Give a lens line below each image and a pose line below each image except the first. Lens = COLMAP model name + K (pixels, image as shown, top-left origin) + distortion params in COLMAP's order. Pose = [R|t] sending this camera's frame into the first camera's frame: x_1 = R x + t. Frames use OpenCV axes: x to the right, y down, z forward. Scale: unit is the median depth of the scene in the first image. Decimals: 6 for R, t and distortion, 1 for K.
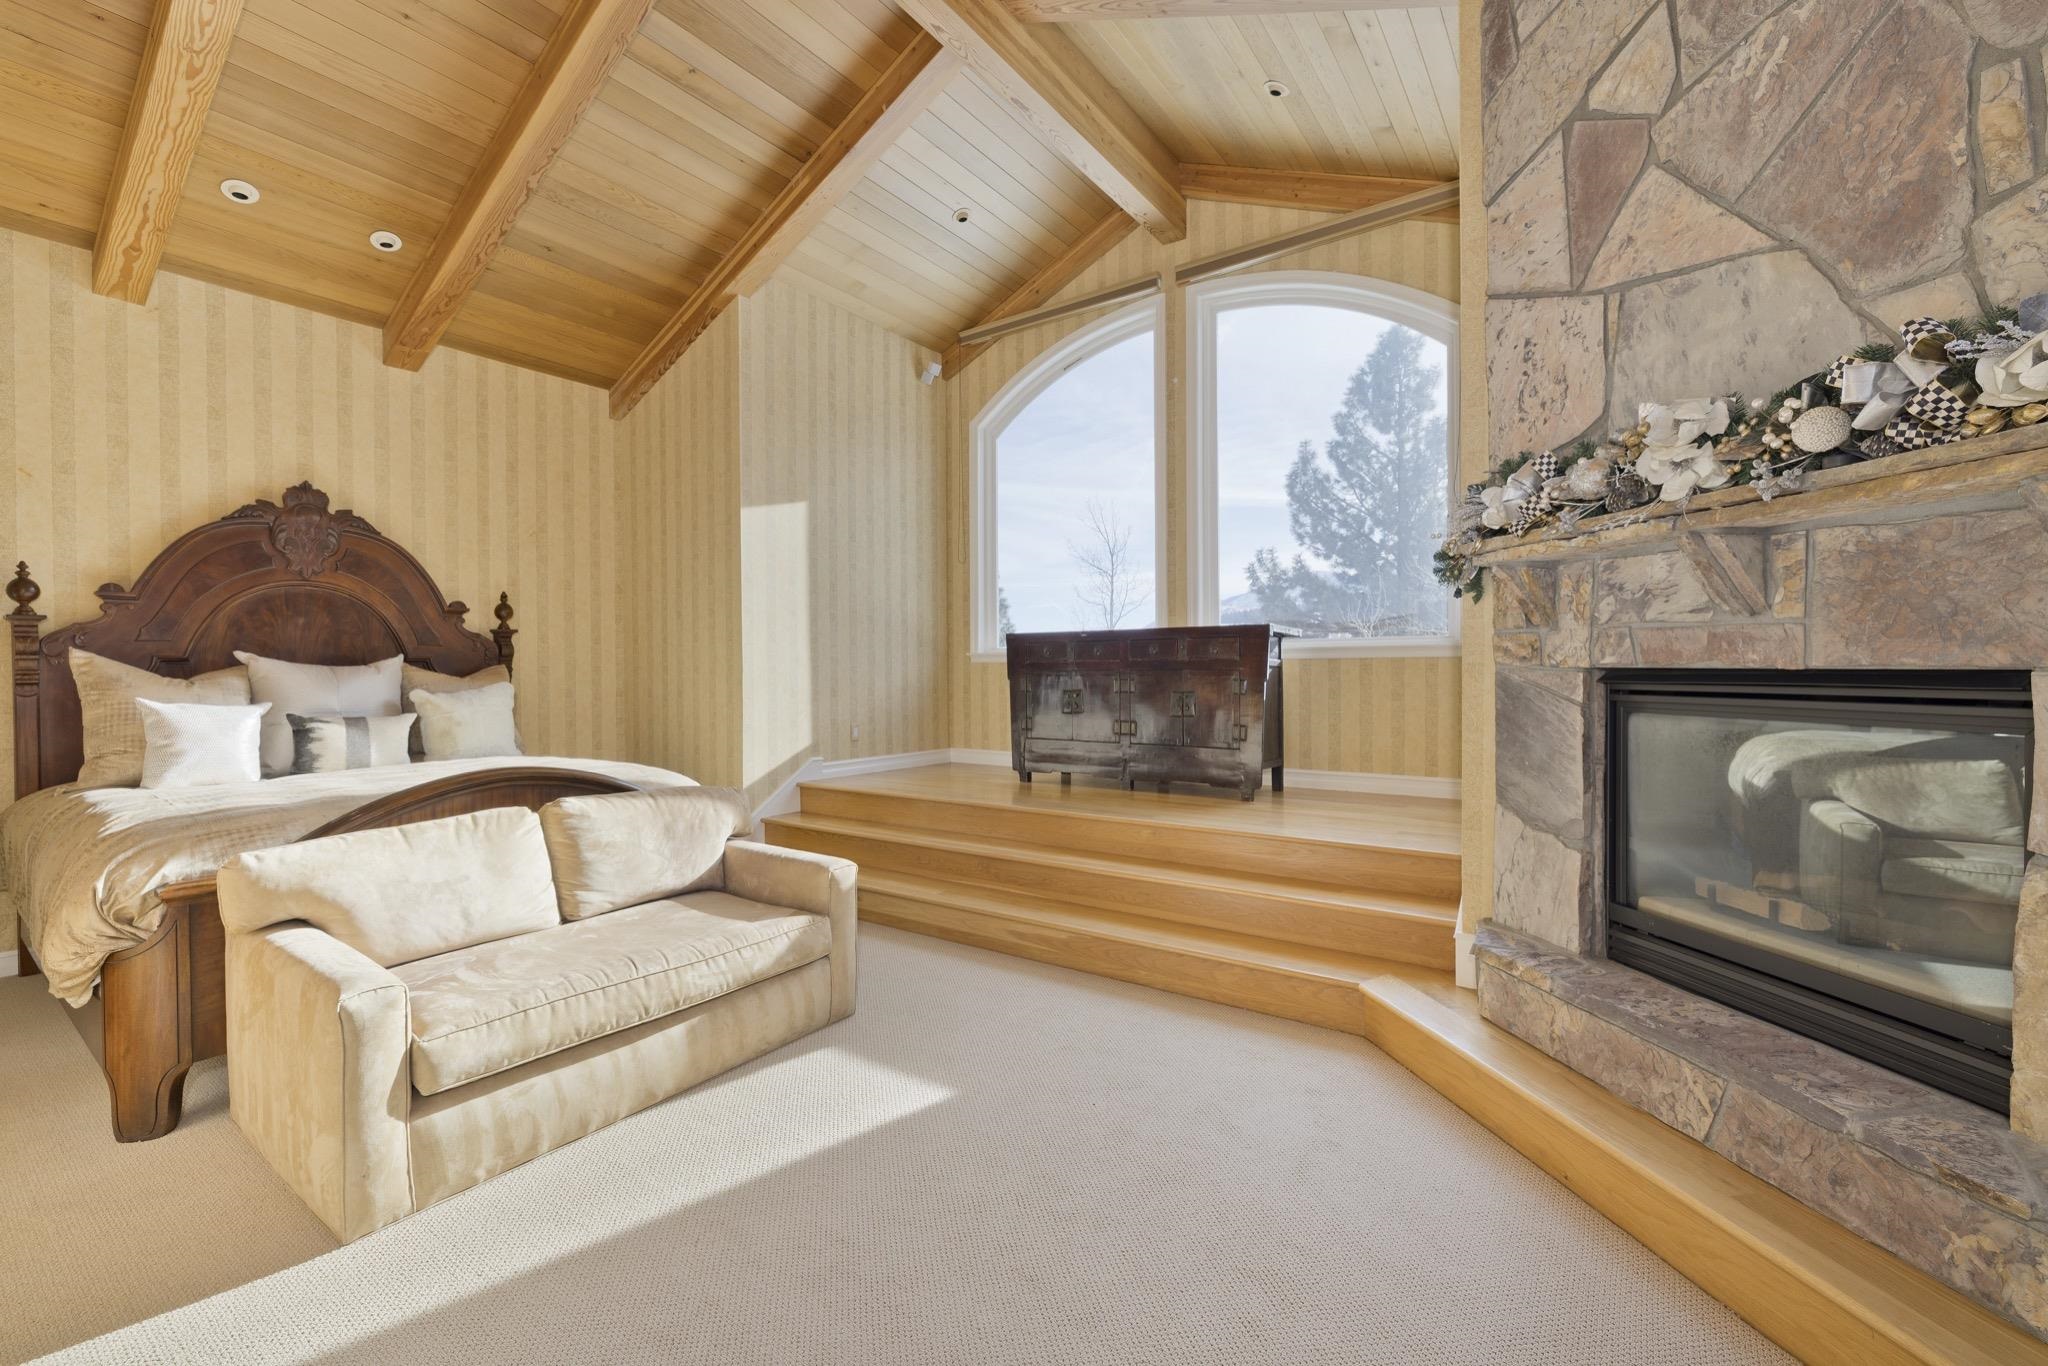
lens RADIAL K [[858.9, 0, 1010.0], [0, 858.9, 689.8], [0, 0, 1]] dist [0.001049, -0.000629]
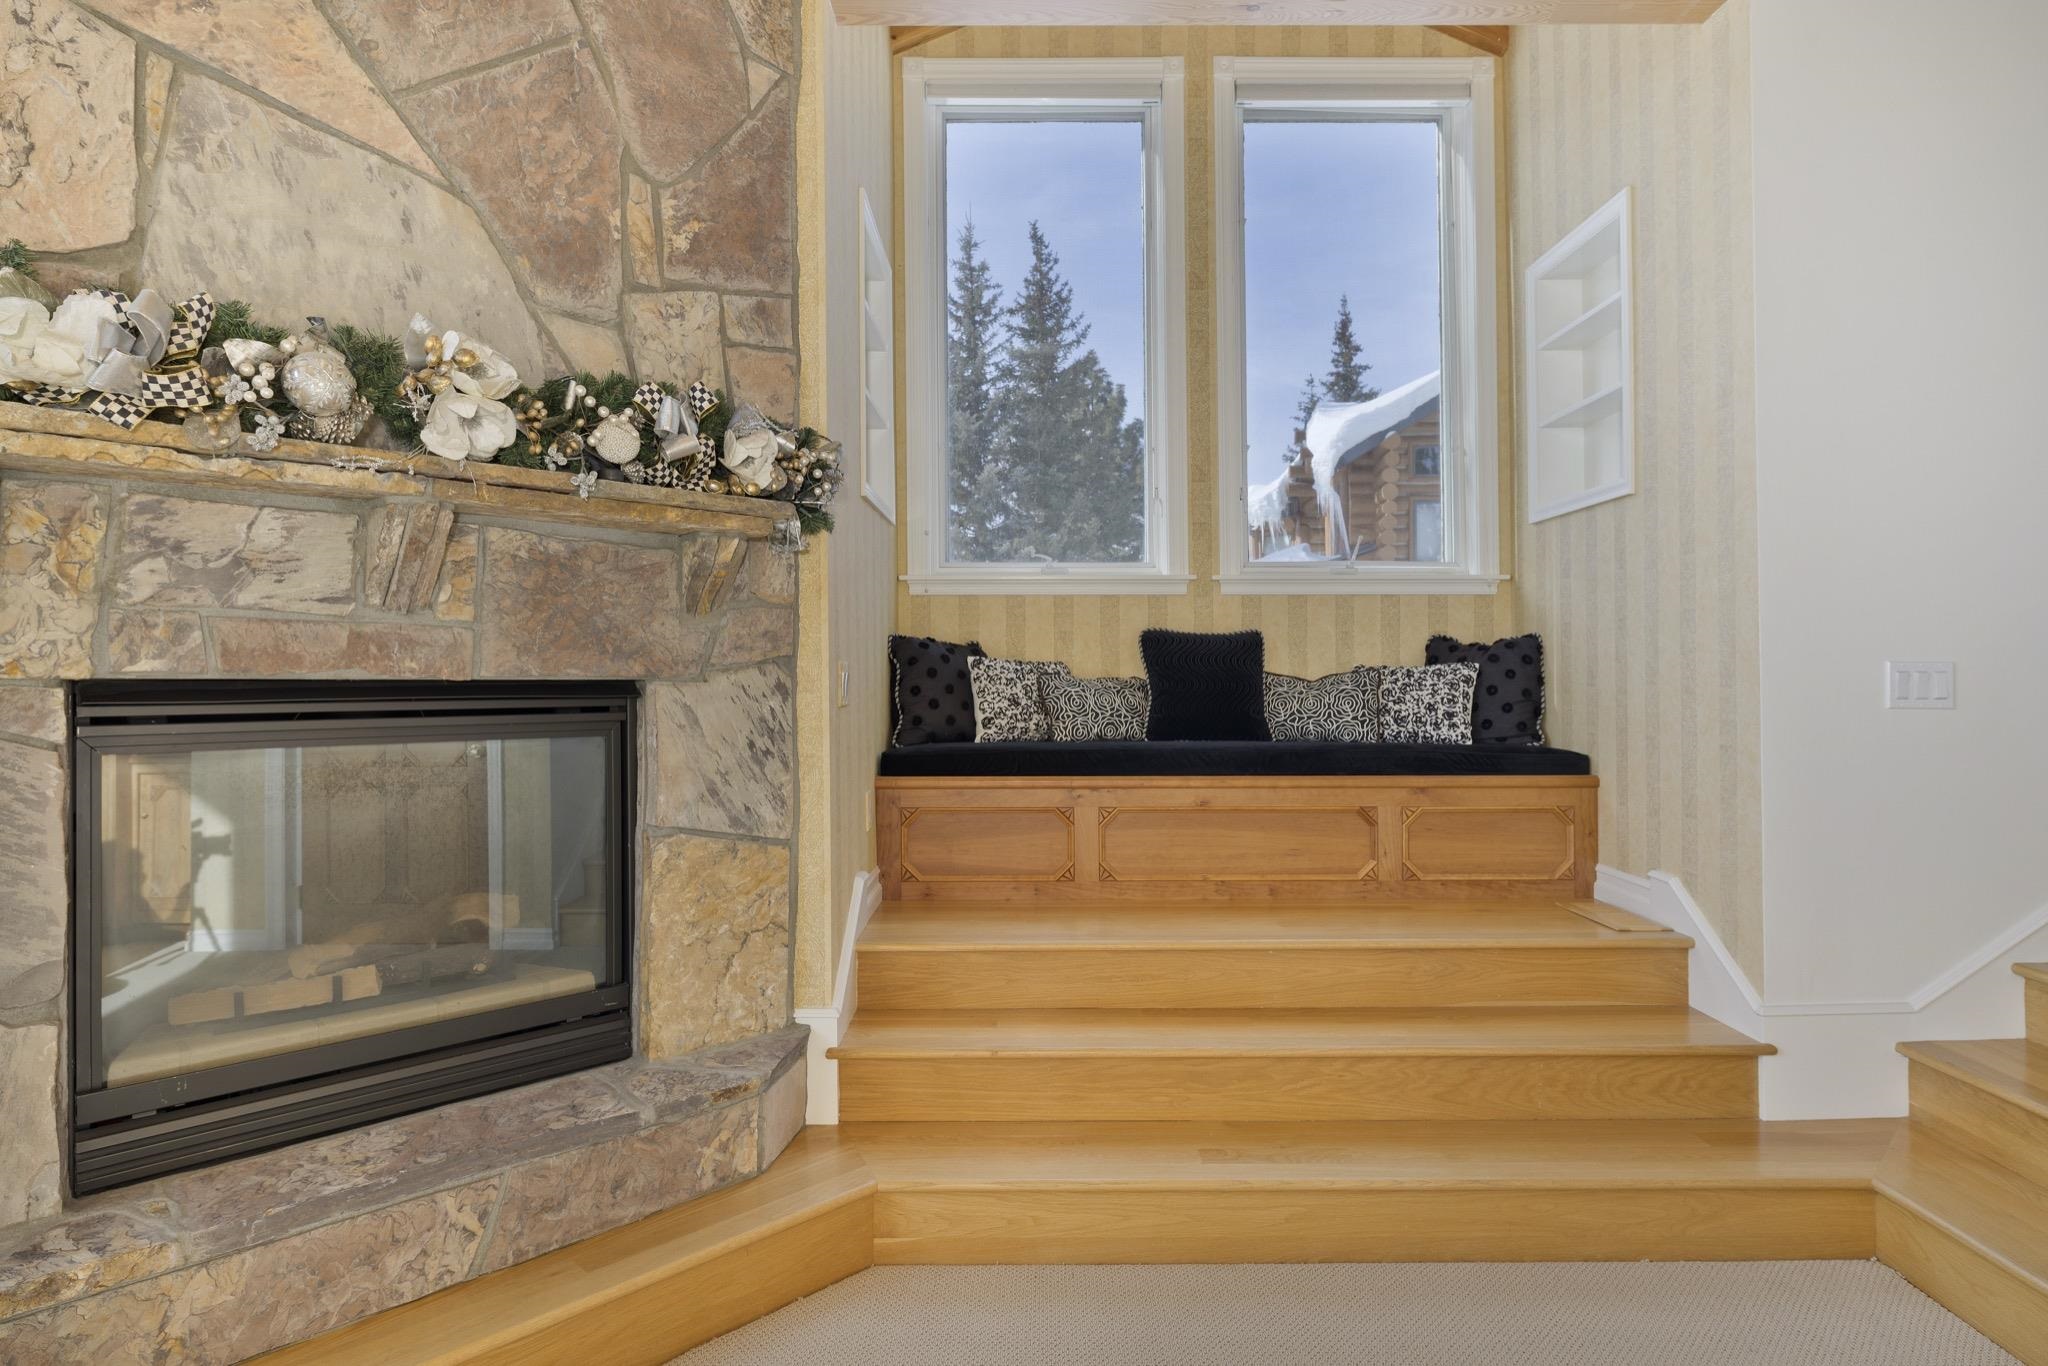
lens RADIAL K [[1108.7, 0, 1038.1], [0, 1108.7, 669.3], [0, 0, 1]] dist [-0.001718, -0.001055]
pose [[-0.590710, 0.012237, 0.806791, -0.300549], [0.026065, 0.999653, 0.003922, -0.021287], [-0.806463, 0.023346, -0.590824, 1.052062]]
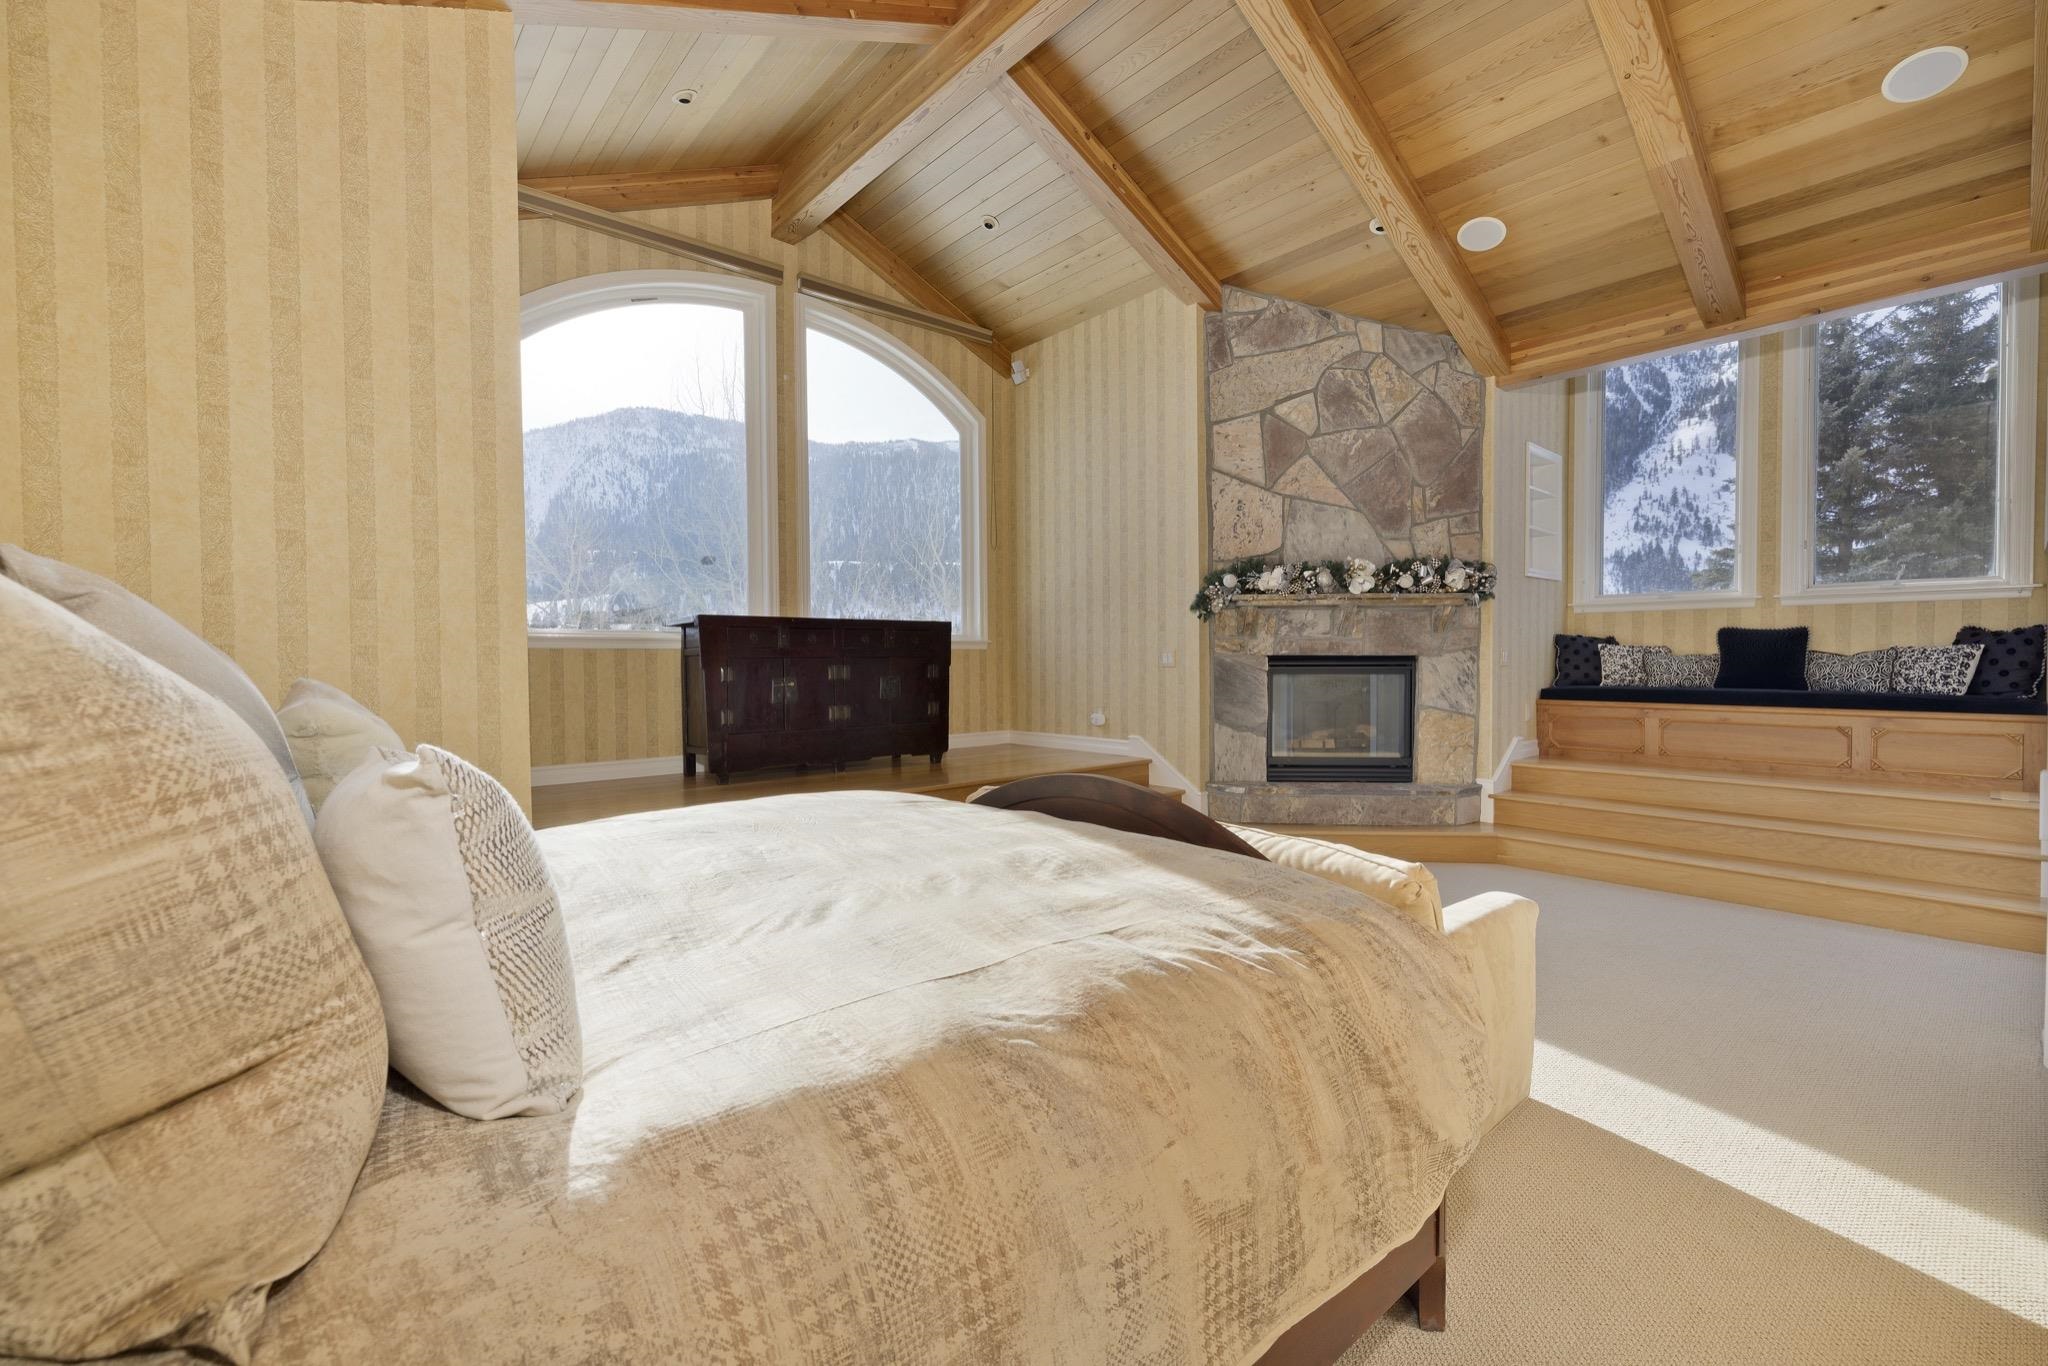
lens RADIAL K [[858.9, 0, 1013.2], [0, 858.9, 688.5], [0, 0, 1]] dist [0.001049, -0.000629]
pose [[0.229857, -0.030939, 0.972733, -1.952273], [0.027166, 0.999309, 0.025365, -0.015965], [-0.972845, 0.020595, 0.230539, 1.301042]]
